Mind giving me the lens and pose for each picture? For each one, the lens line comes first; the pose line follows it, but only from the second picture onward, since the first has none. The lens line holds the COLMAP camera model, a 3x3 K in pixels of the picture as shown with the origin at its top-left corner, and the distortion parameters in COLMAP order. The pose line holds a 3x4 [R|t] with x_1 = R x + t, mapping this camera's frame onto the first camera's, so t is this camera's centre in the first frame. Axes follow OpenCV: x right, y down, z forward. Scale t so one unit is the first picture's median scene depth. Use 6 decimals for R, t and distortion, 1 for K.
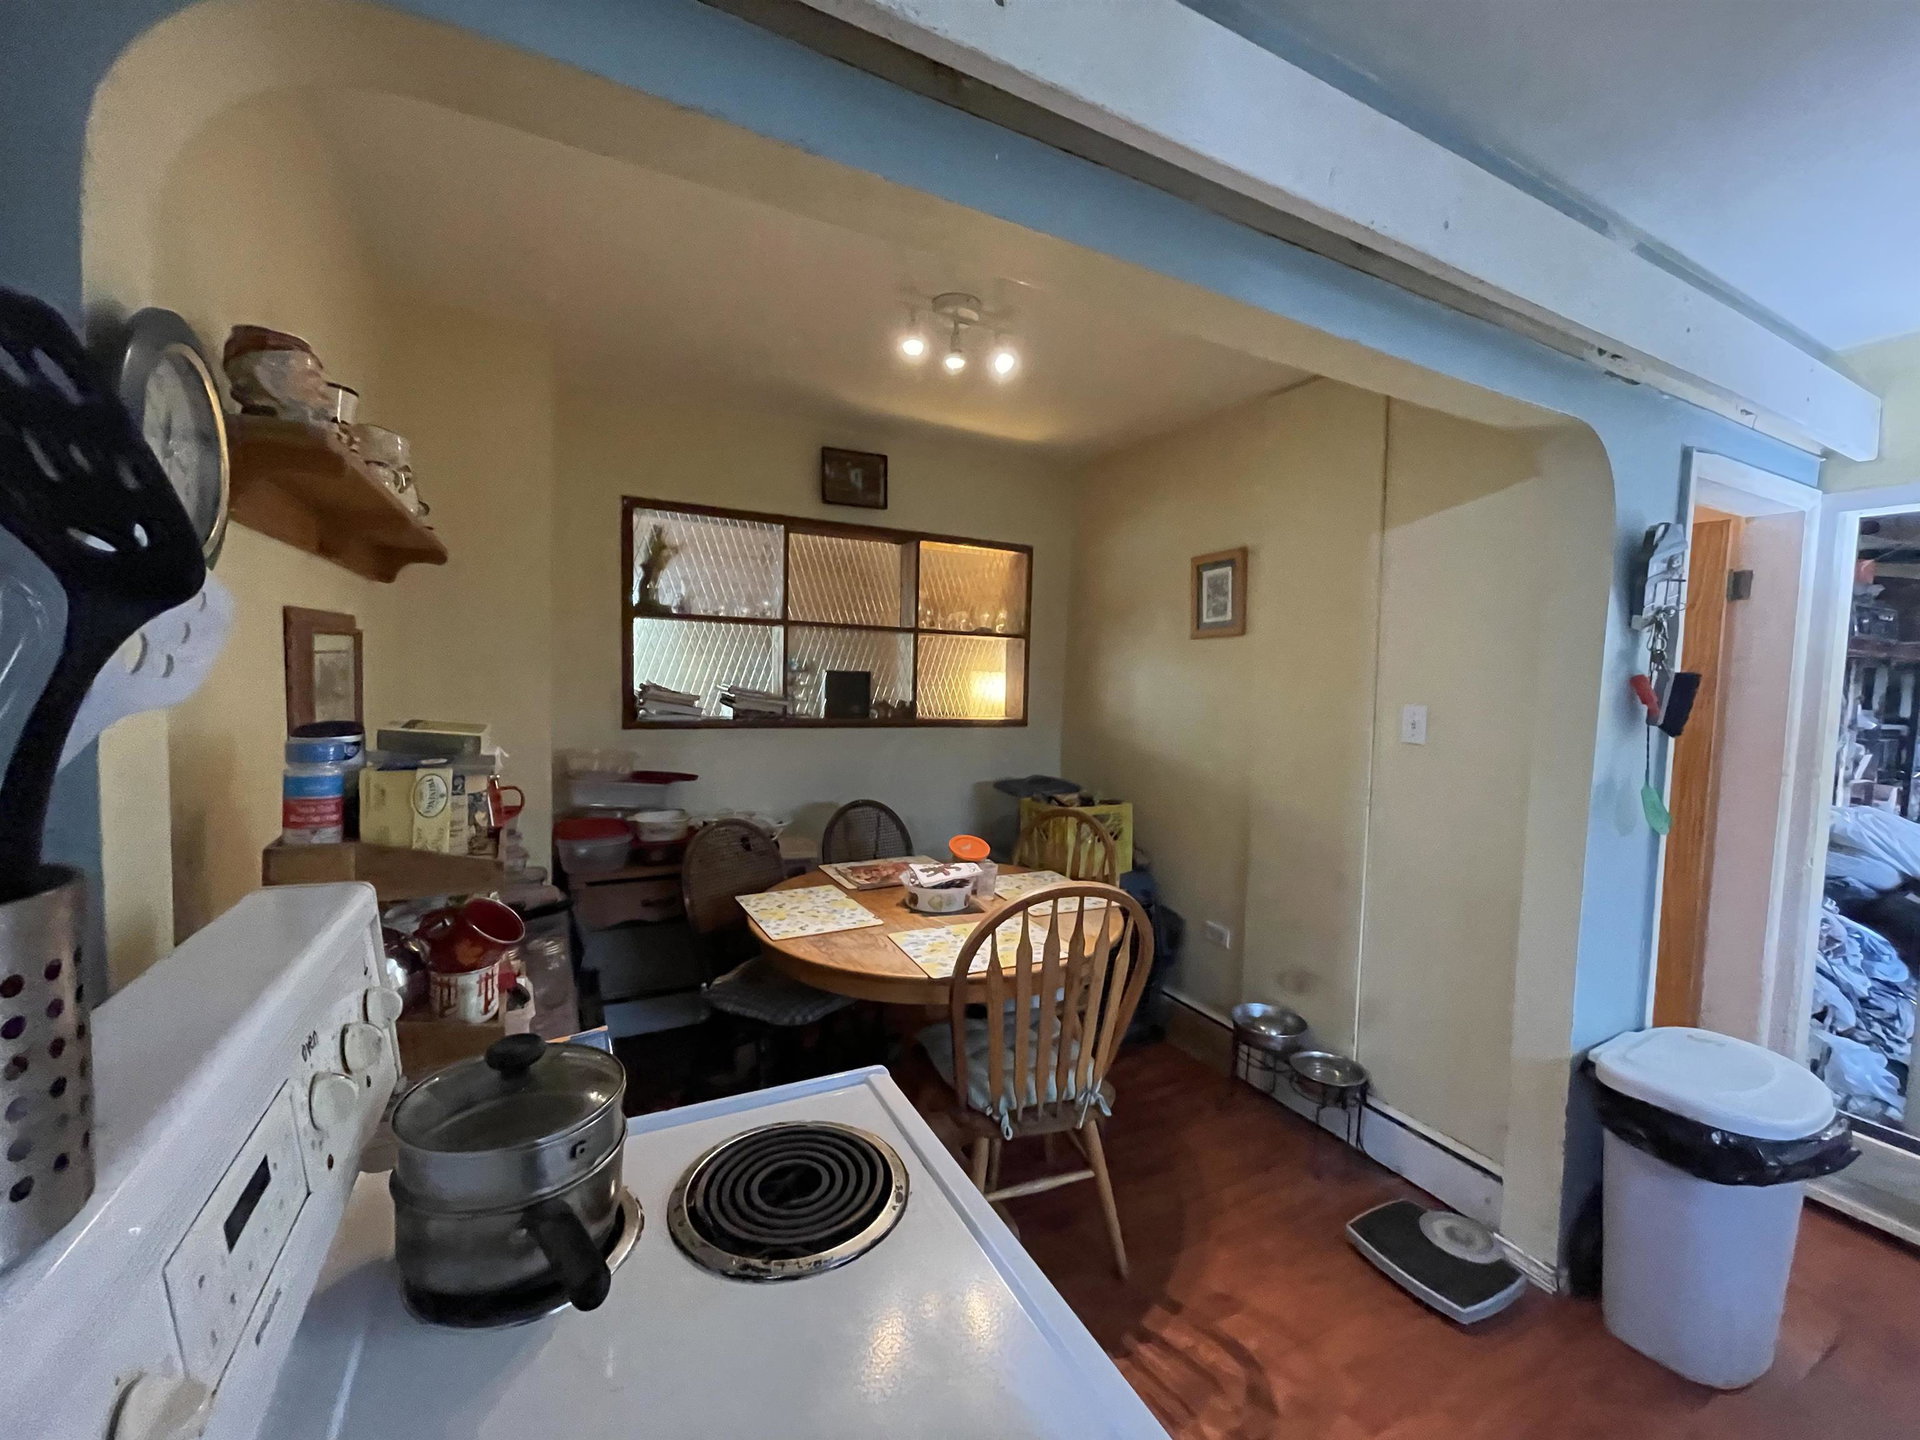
lens RADIAL K [[776.9, 0, 960.5], [0, 776.9, 715.9], [0, 0, 1]] dist [0.000038, 0.000014]
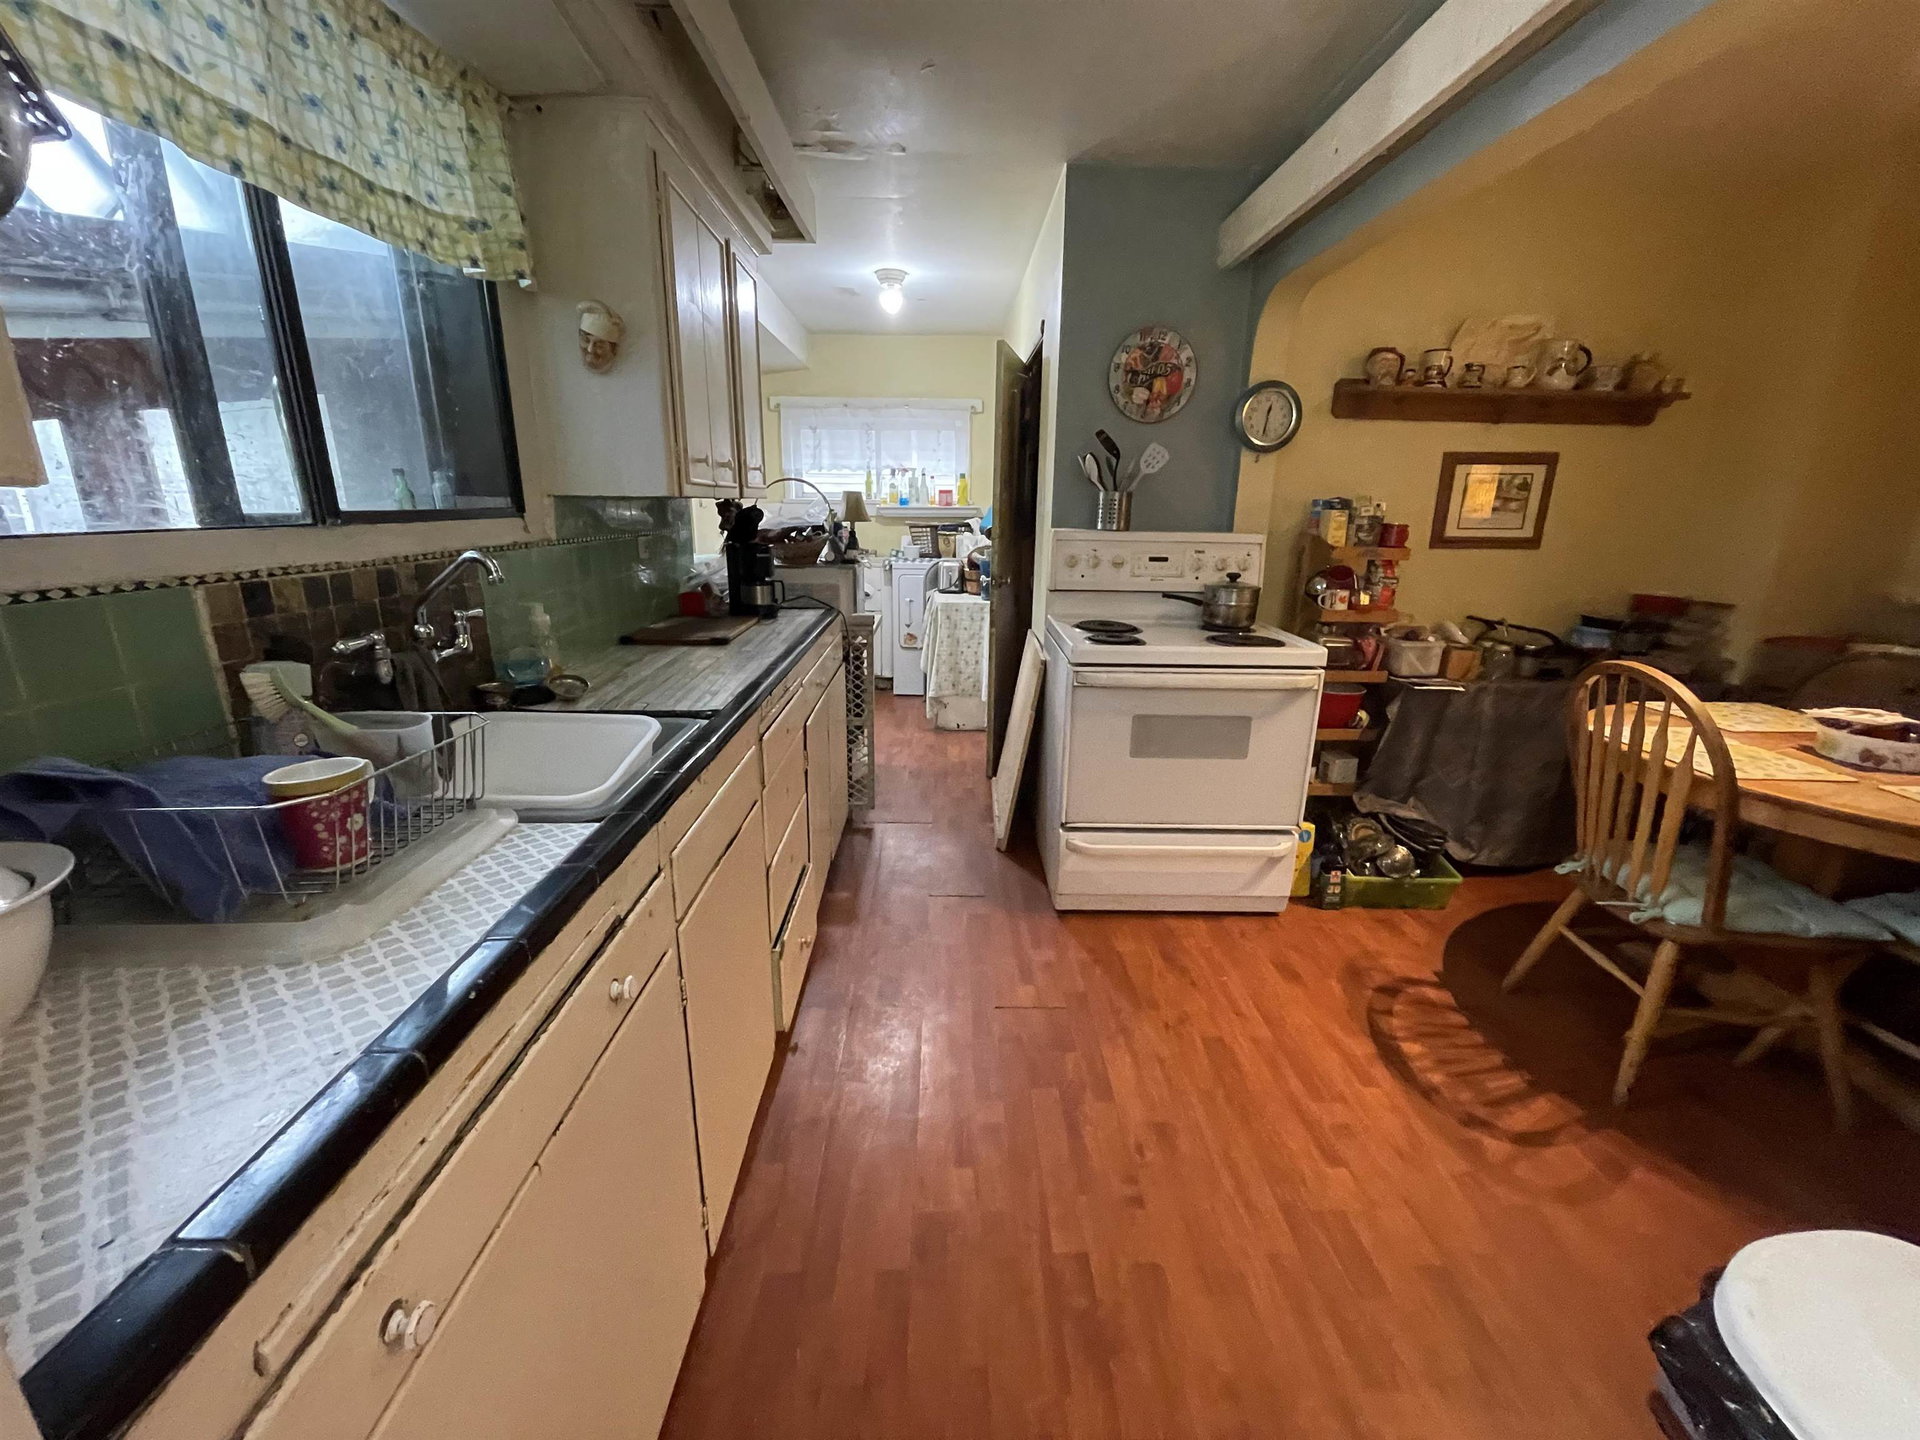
lens RADIAL K [[776.9, 0, 958.4], [0, 776.9, 718.3], [0, 0, 1]] dist [0.000038, 0.000014]
pose [[-0.443772, 0.210832, -0.870986, 1.421791], [-0.076754, 0.959417, 0.271344, 0.072519], [0.892847, 0.187267, -0.409580, 0.624550]]
